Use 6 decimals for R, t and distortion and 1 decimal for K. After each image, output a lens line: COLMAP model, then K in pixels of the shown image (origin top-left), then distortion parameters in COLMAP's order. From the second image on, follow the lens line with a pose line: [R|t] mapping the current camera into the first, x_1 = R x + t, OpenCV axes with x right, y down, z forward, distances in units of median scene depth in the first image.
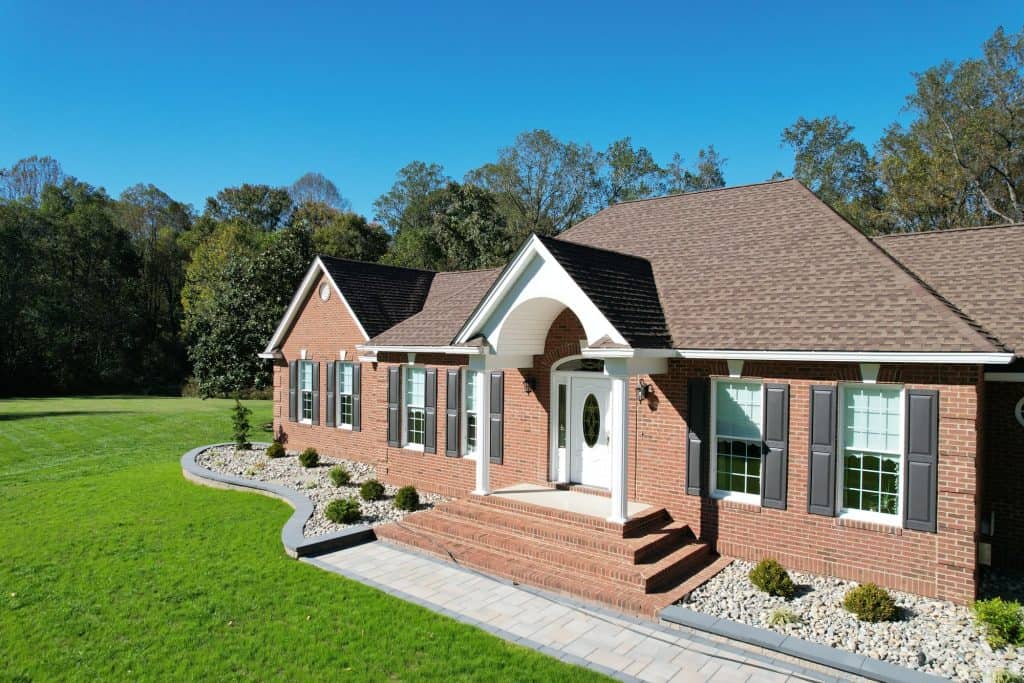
lens RADIAL K [[650.2, 0, 514.3], [0, 650.2, 343.2], [0, 0, 1]] dist [-0.059570, 0.045226]
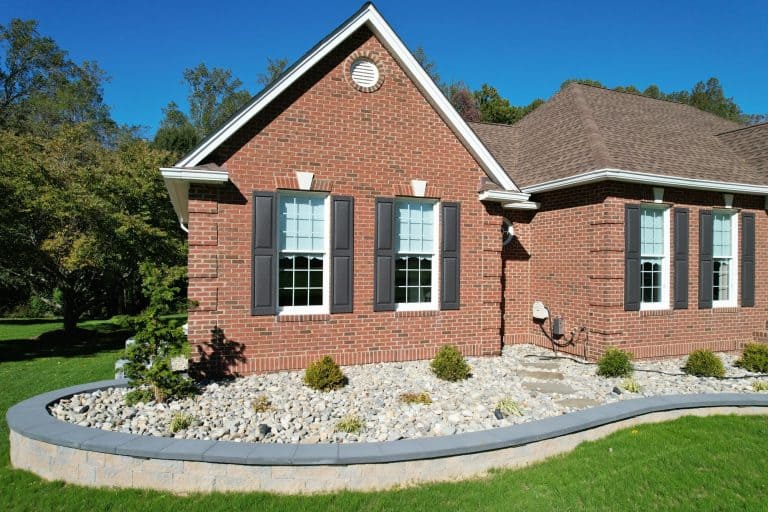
lens RADIAL K [[487.7, 0, 387.6], [0, 487.7, 260.3], [0, 0, 1]] dist [-0.059570, 0.045226]
pose [[0.494373, 0.000560, 0.869249, -0.989923], [-0.008520, 0.999955, 0.004201, 0.123849], [-0.869208, -0.009483, 0.494356, 1.182700]]
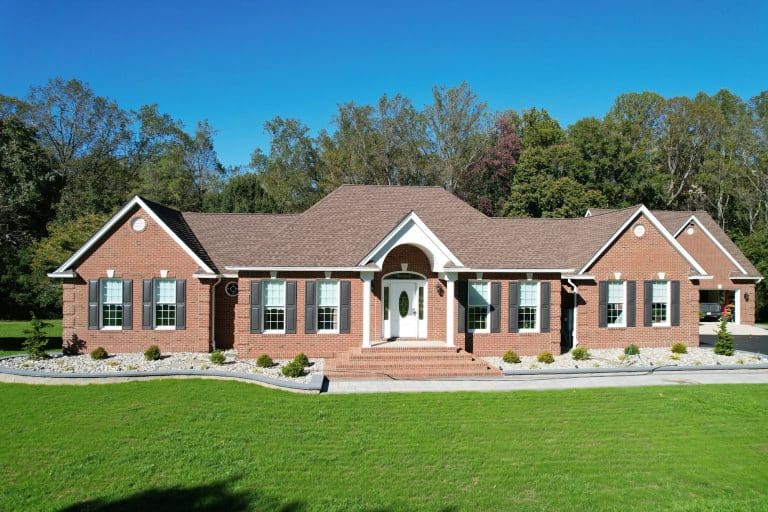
lens RADIAL K [[487.7, 0, 385.9], [0, 487.7, 260.0], [0, 0, 1]] dist [-0.059570, 0.045226]
pose [[0.718346, 0.004787, 0.695669, -0.920459], [-0.001978, 0.999986, -0.004838, -0.007946], [-0.695683, 0.002099, 0.718346, -0.028626]]
